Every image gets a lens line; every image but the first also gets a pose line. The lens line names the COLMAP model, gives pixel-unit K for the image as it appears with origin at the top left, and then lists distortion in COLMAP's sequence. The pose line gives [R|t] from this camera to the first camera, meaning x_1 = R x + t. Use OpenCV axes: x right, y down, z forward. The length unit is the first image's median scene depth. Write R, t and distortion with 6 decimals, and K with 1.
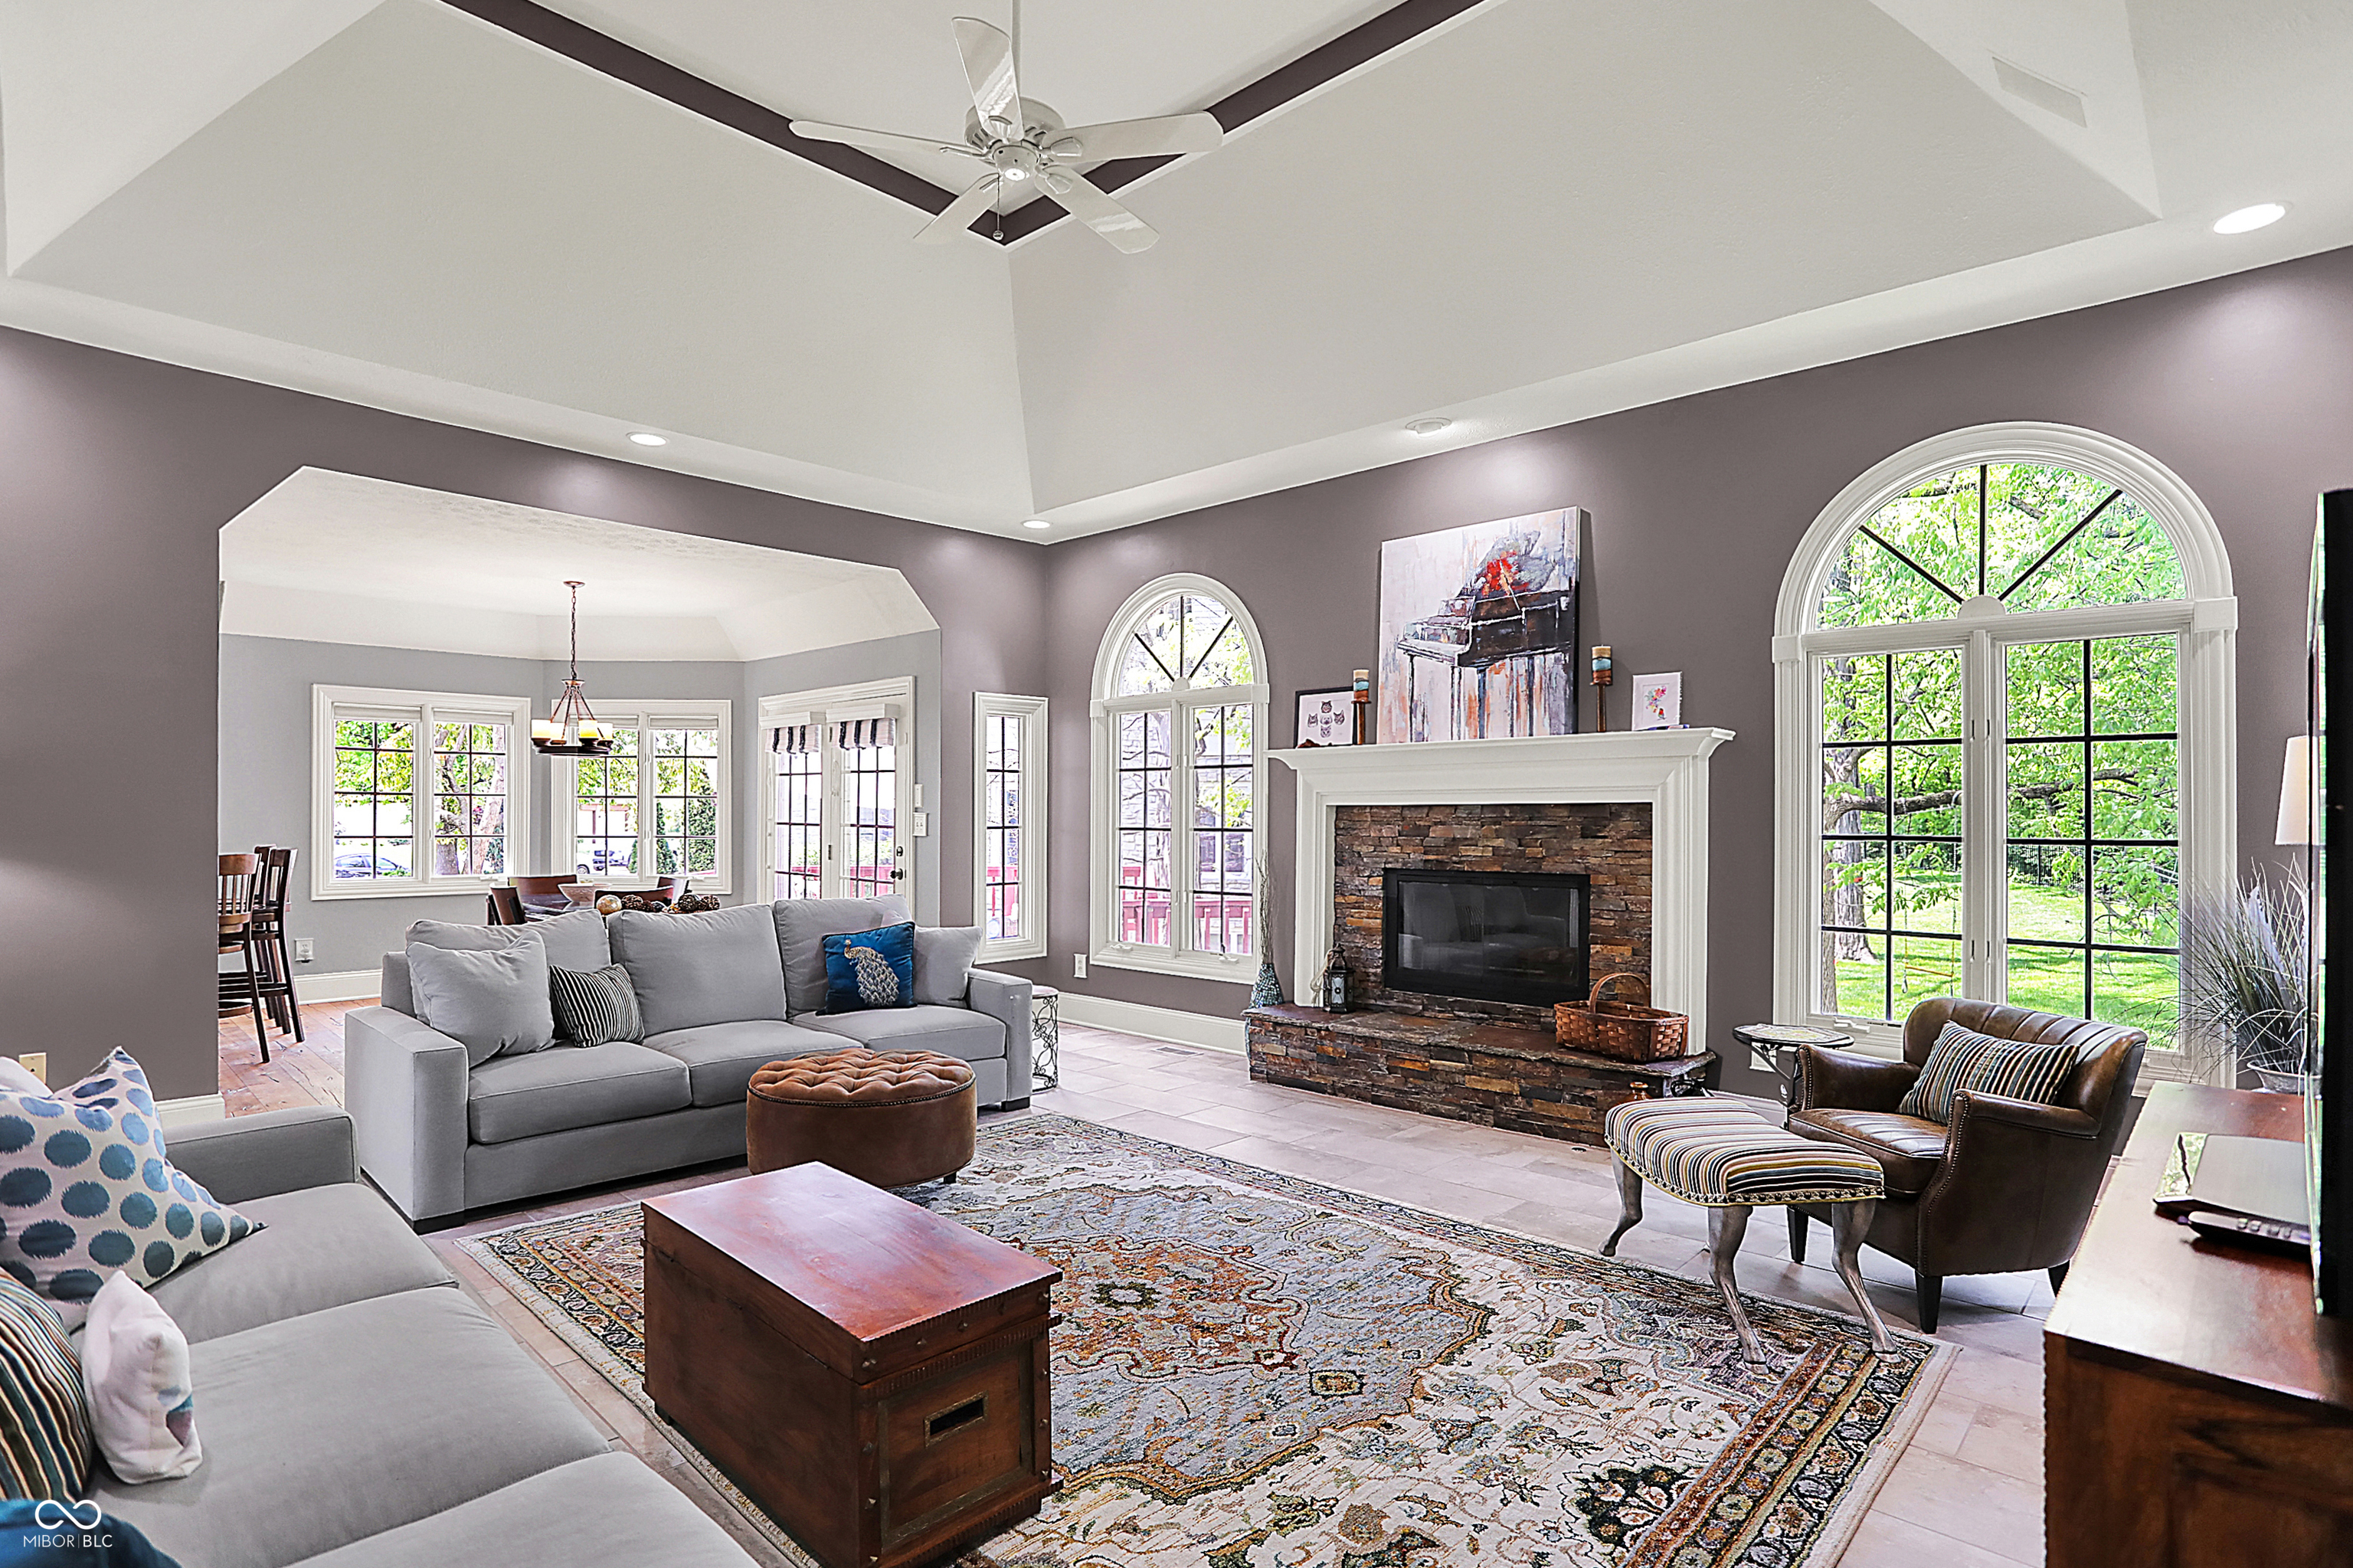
lens RADIAL K [[1177.9, 0, 1193.5], [0, 1177.9, 803.1], [0, 0, 1]] dist [-0.057994, 0.023652]
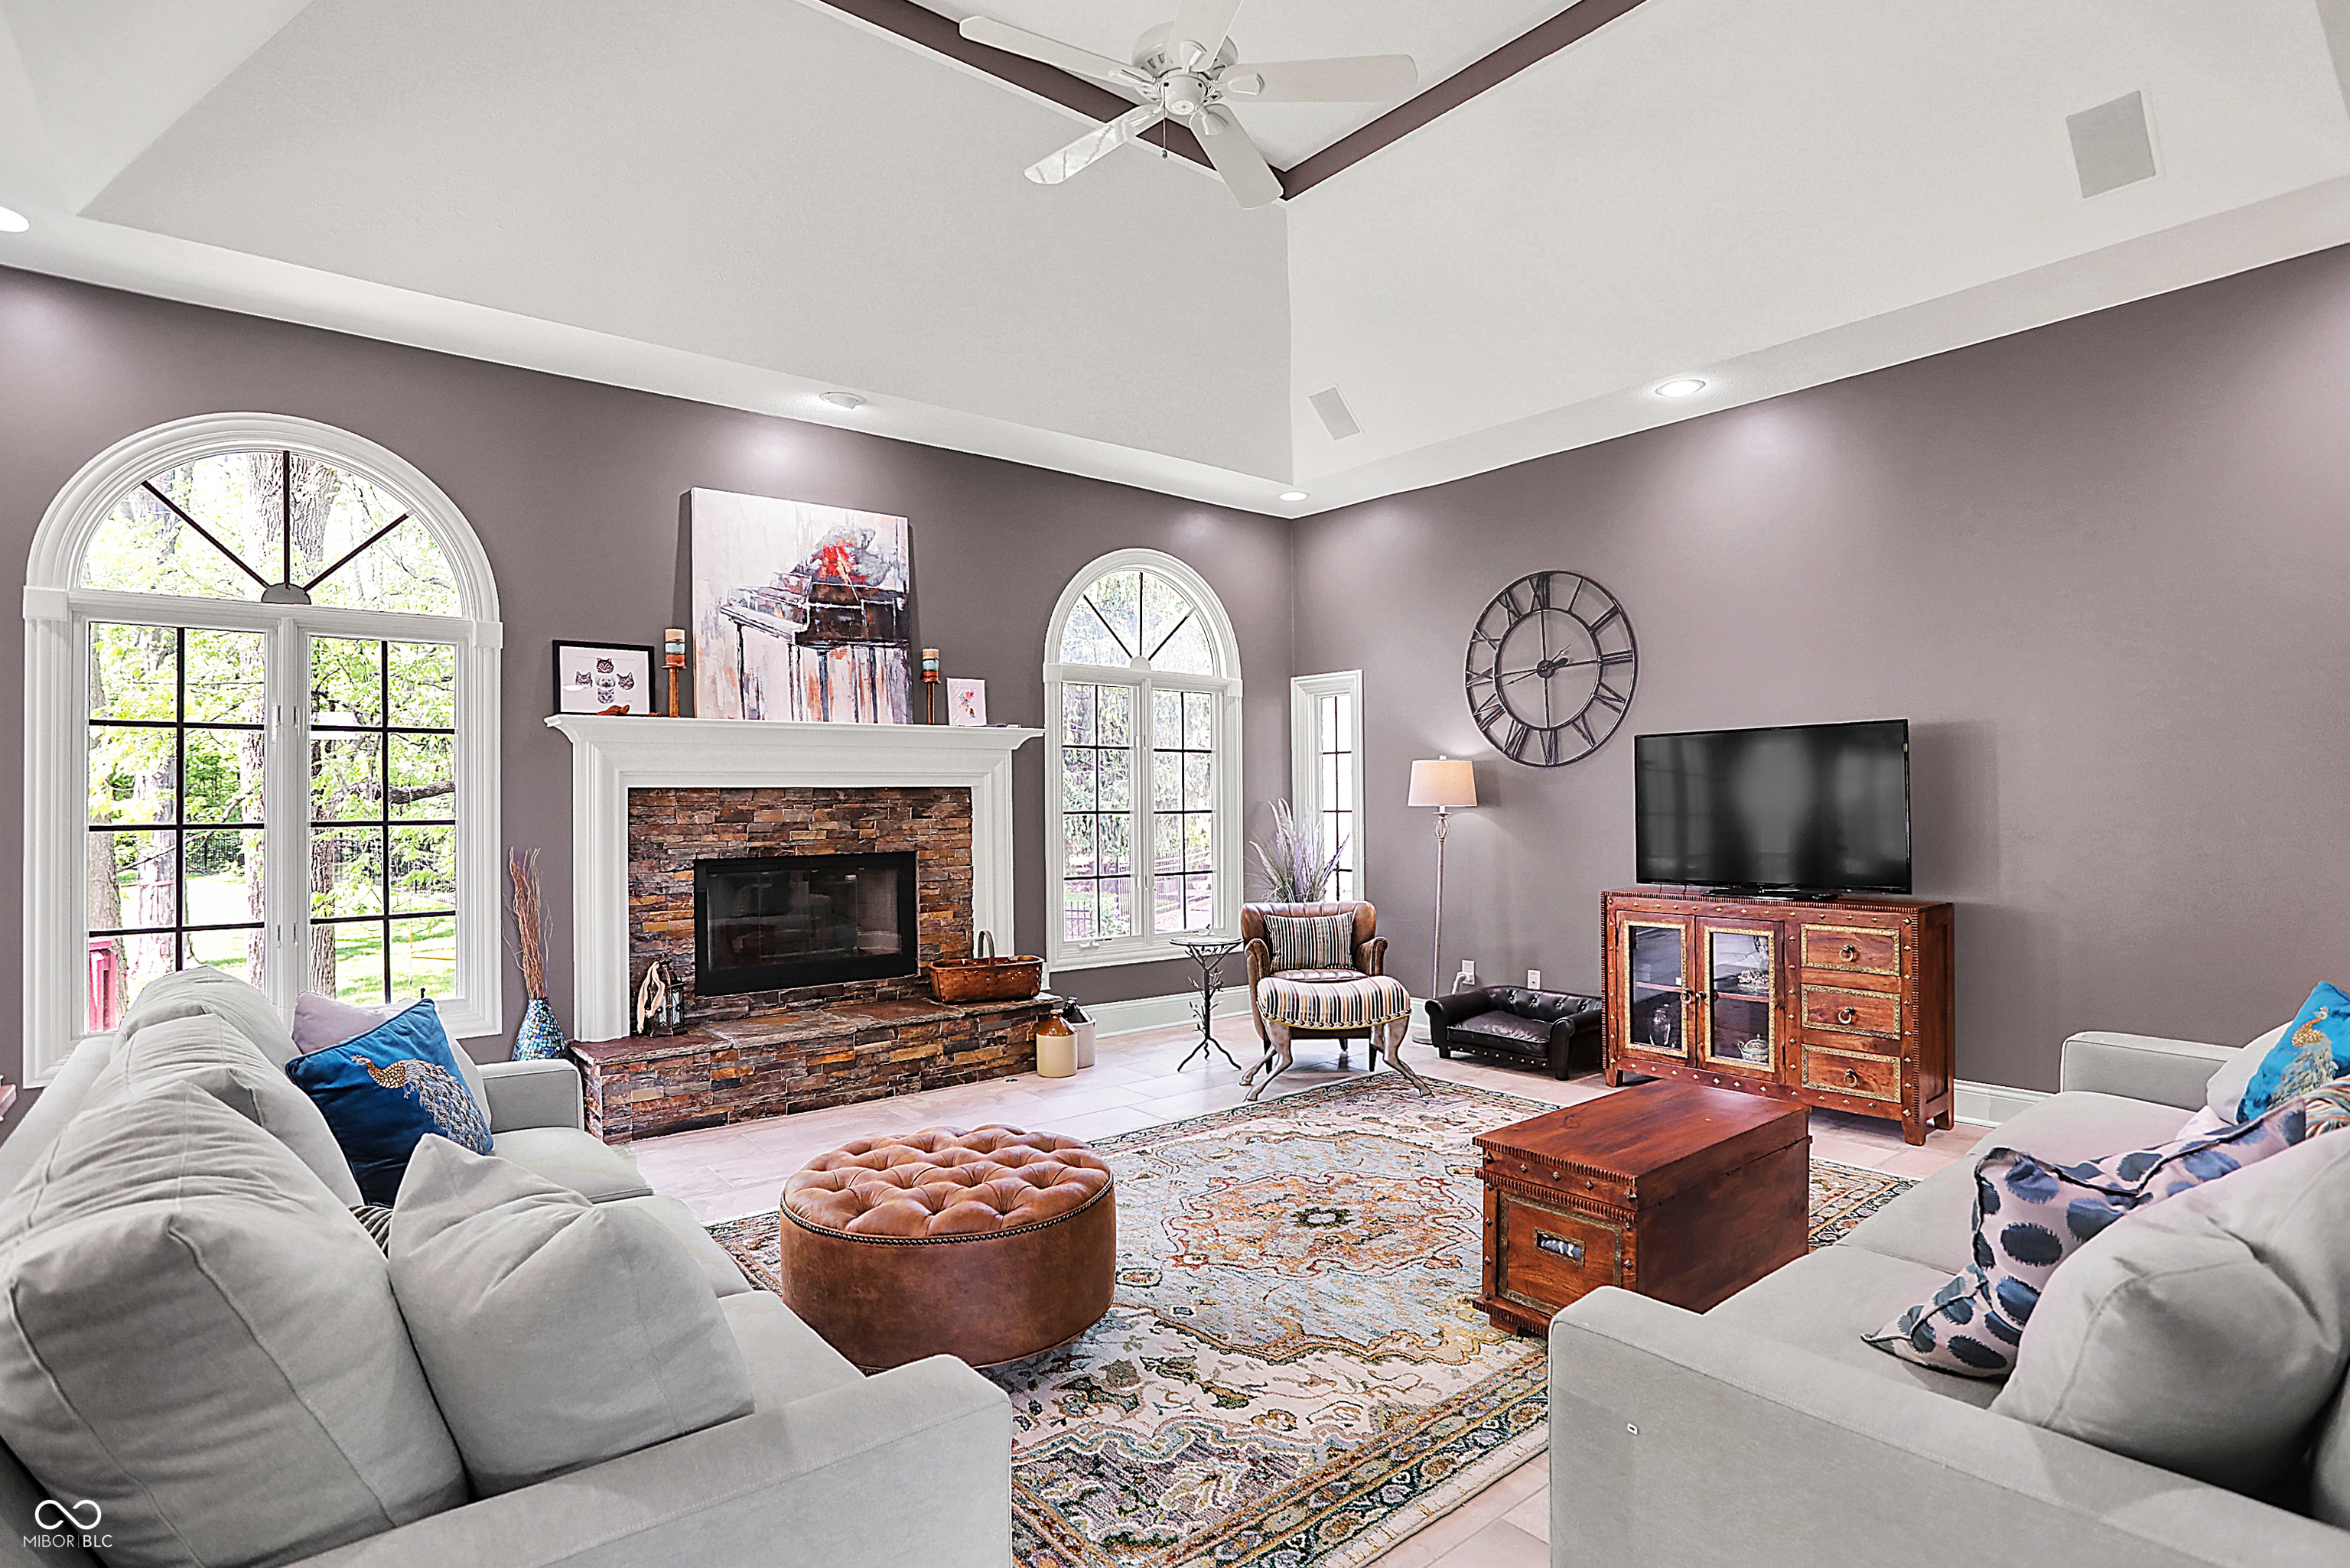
lens RADIAL K [[1176.3, 0, 1155.7], [0, 1176.3, 781.3], [0, 0, 1]] dist [-0.057994, 0.023652]
pose [[0.140253, 0.013457, 0.990024, -0.692665], [-0.000780, 0.999909, -0.013481, 0.008850], [-0.990115, 0.001119, 0.140251, 0.576730]]
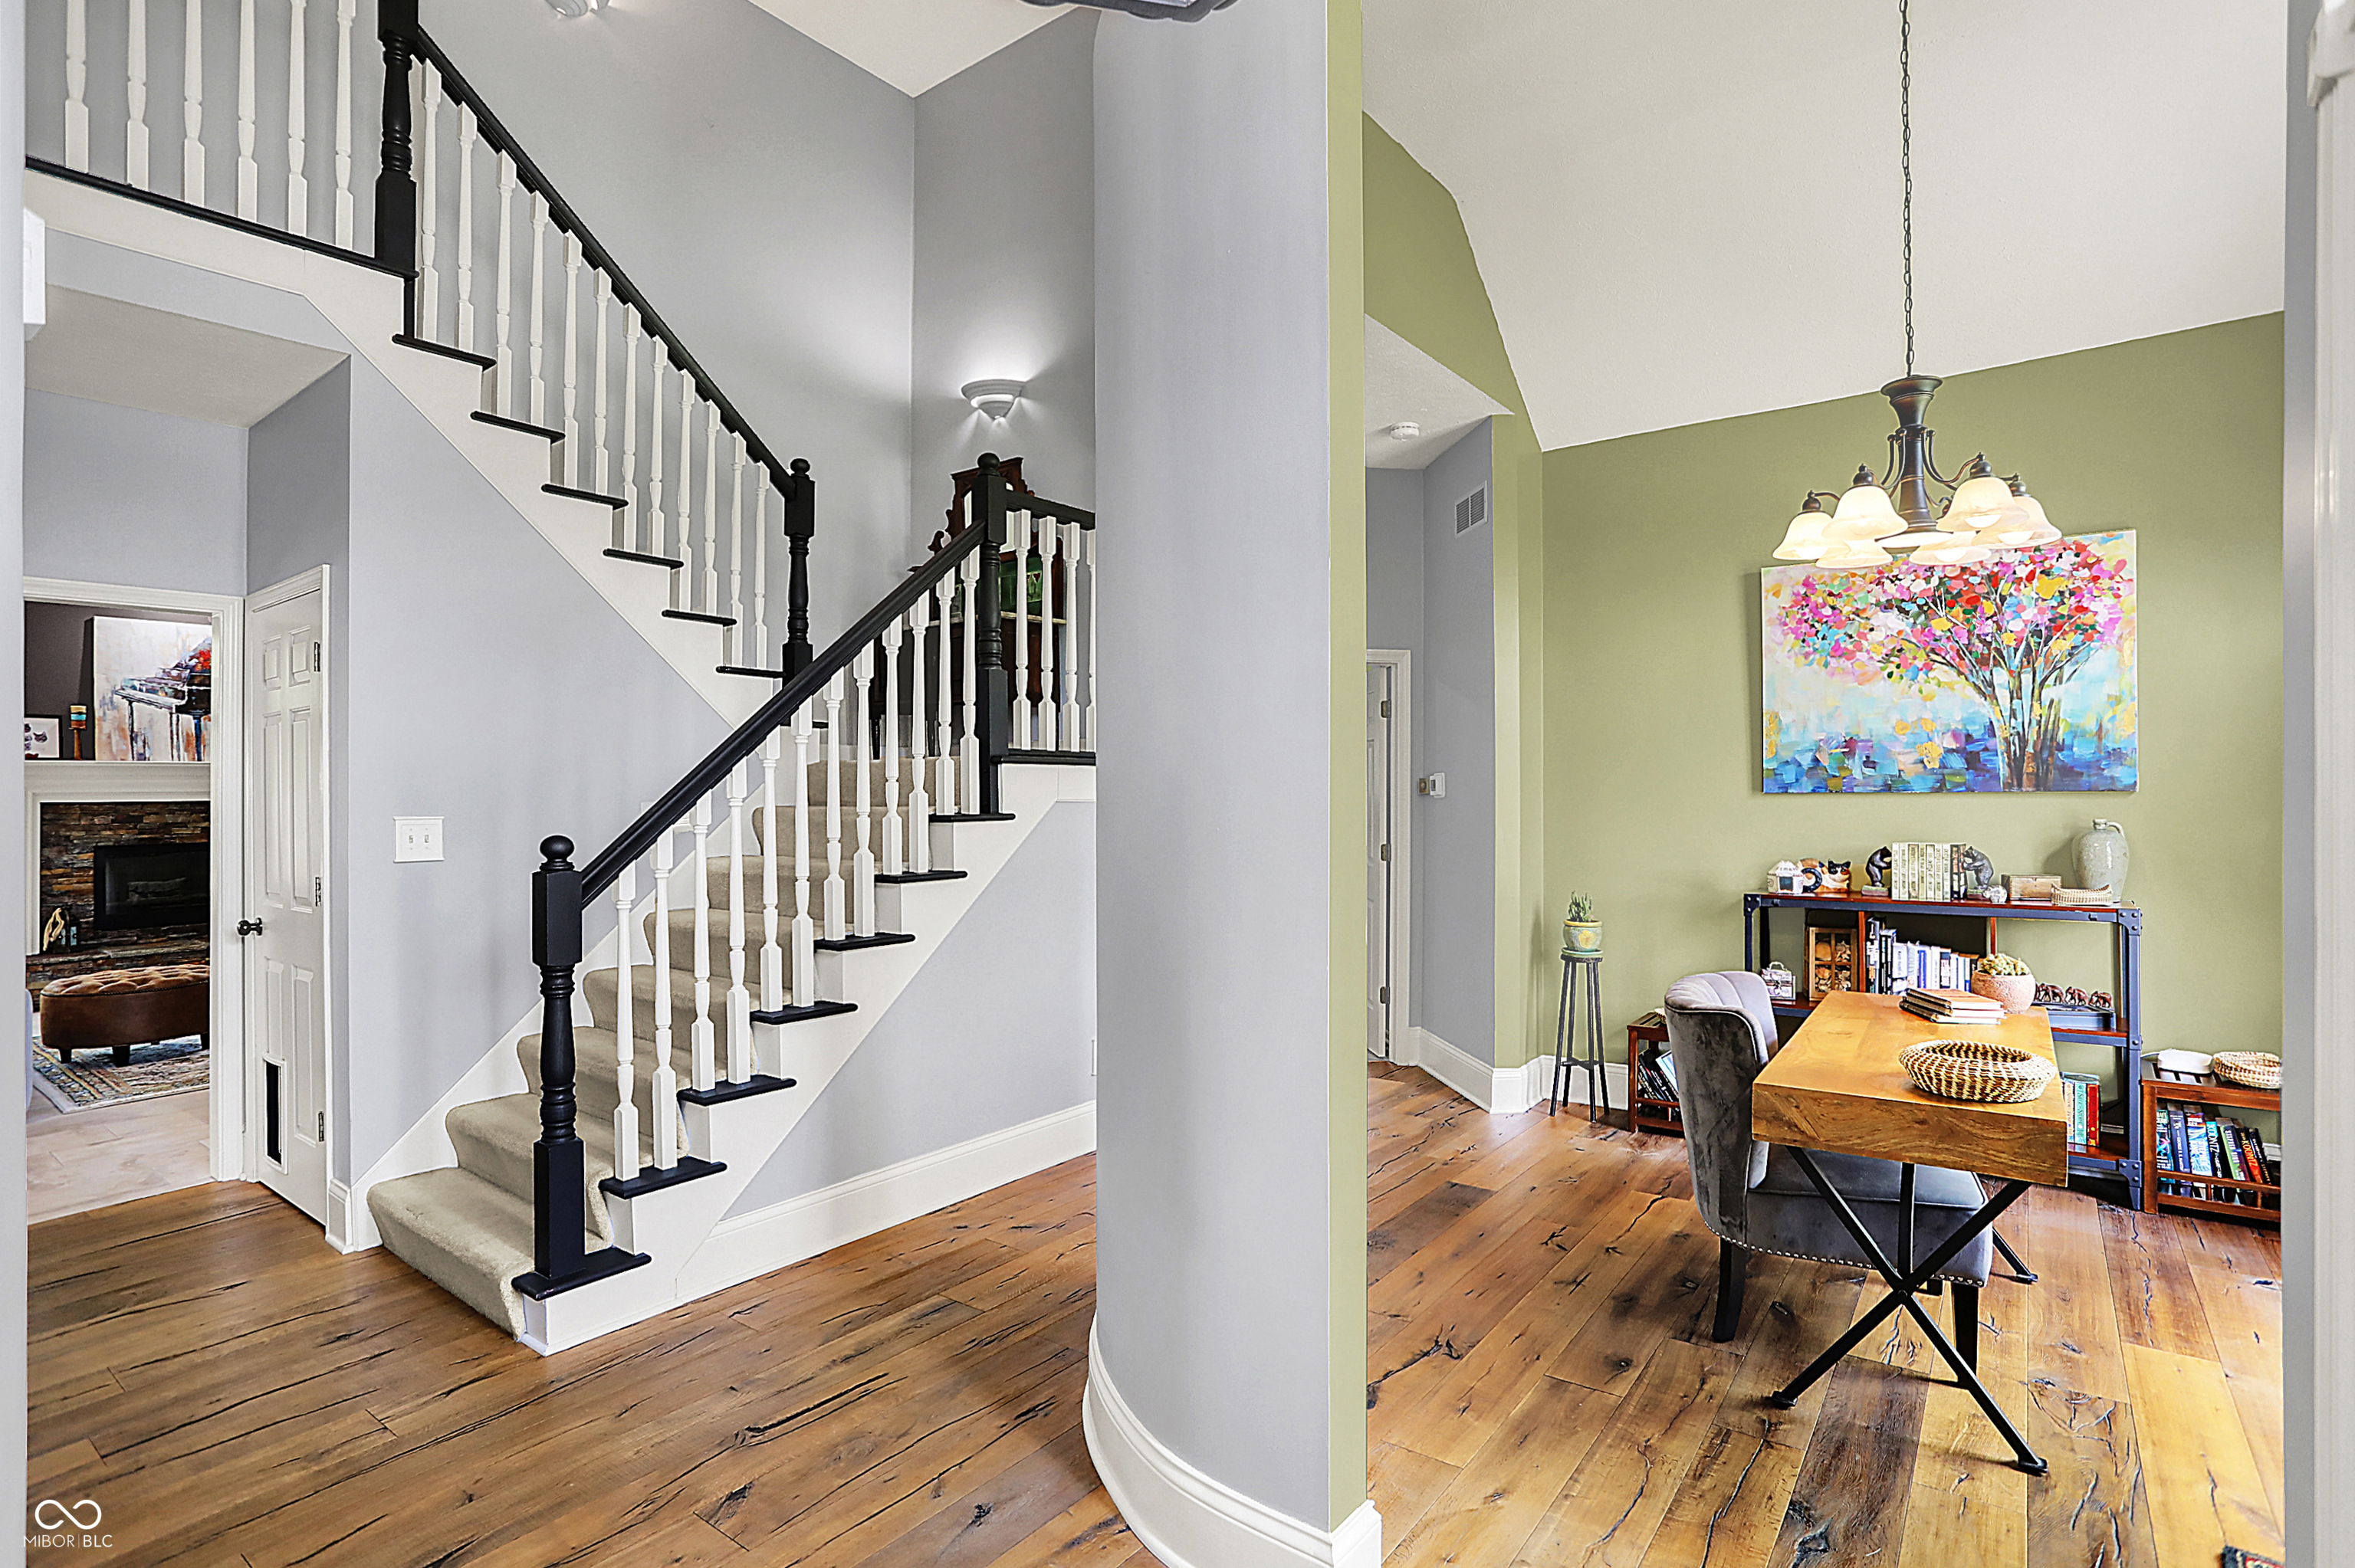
lens RADIAL K [[1178.7, 0, 1164.5], [0, 1178.7, 776.2], [0, 0, 1]] dist [-0.057994, 0.023652]
pose [[-0.098837, 0.008954, 0.995063, -1.429413], [-0.005297, 0.999941, -0.009524, -0.025019], [-0.995090, -0.006212, -0.098784, -0.159719]]
